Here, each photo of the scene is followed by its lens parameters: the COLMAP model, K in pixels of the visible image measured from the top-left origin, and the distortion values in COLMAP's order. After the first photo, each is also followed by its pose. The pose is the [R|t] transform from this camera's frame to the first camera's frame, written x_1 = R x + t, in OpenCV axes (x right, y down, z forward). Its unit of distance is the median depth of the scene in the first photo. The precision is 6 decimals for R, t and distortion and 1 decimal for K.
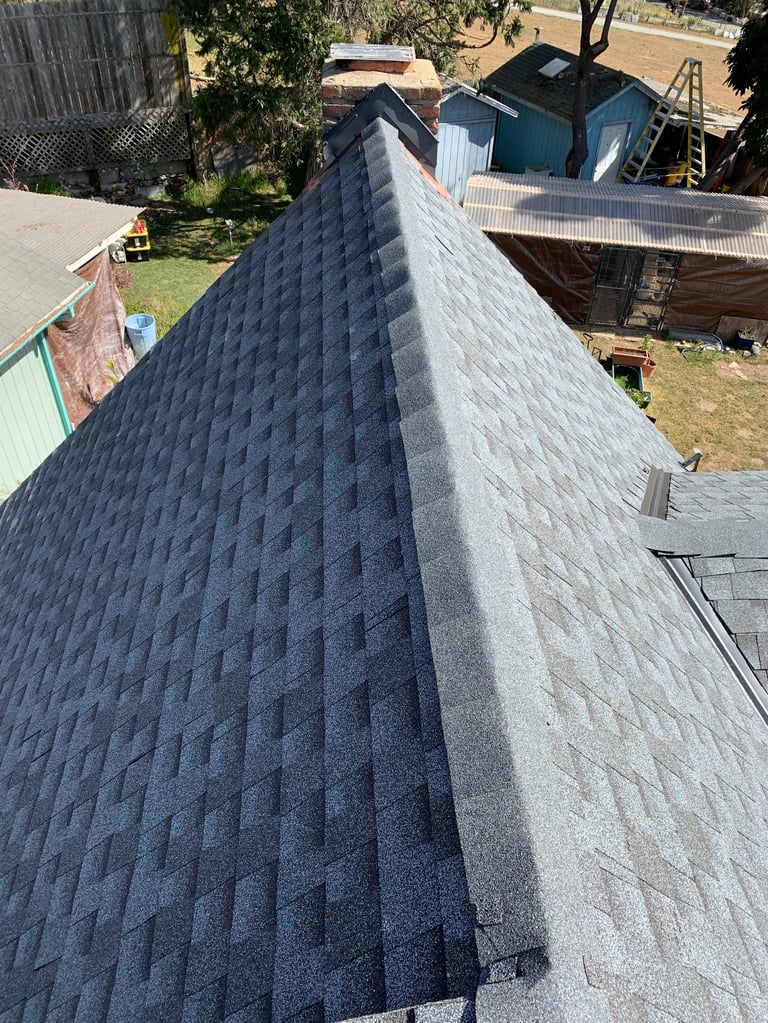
lens RADIAL K [[793.9, 0, 384.0], [0, 793.9, 511.5], [0, 0, 1]] dist [0.024179, -0.030450]
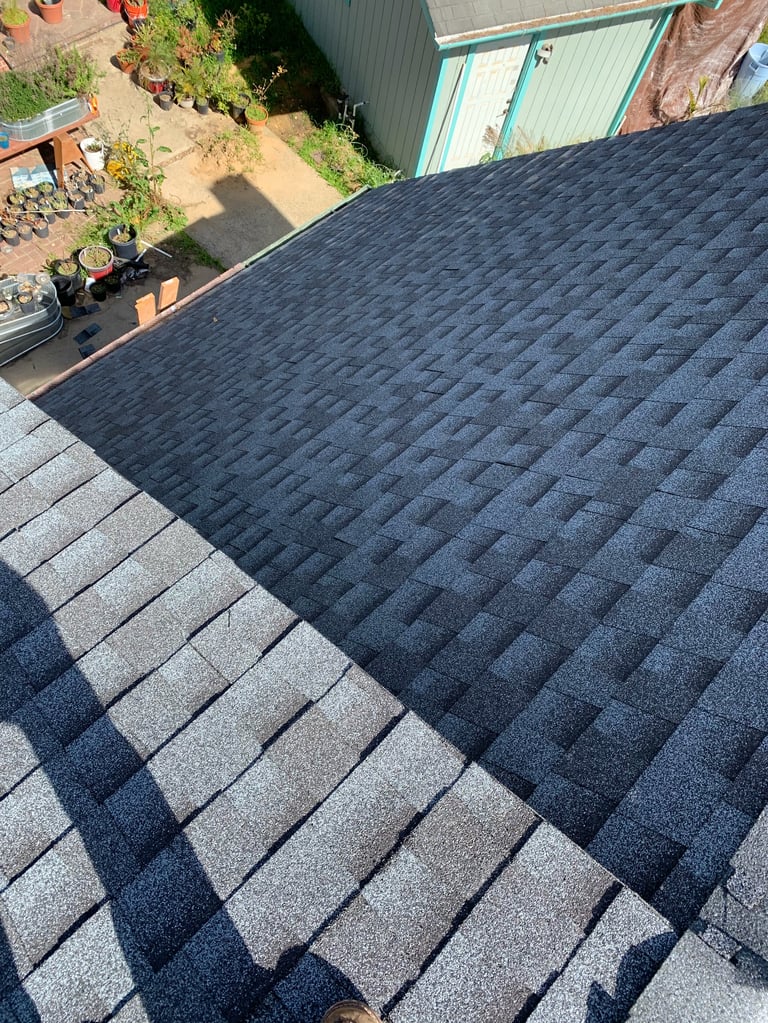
lens RADIAL K [[793.9, 0, 384.0], [0, 793.9, 511.5], [0, 0, 1]] dist [0.024179, -0.030450]
pose [[0.657133, 0.708336, -0.257753, -0.114038], [-0.593925, 0.697124, 0.401586, 0.039111], [0.464144, -0.110809, 0.878802, 0.022431]]
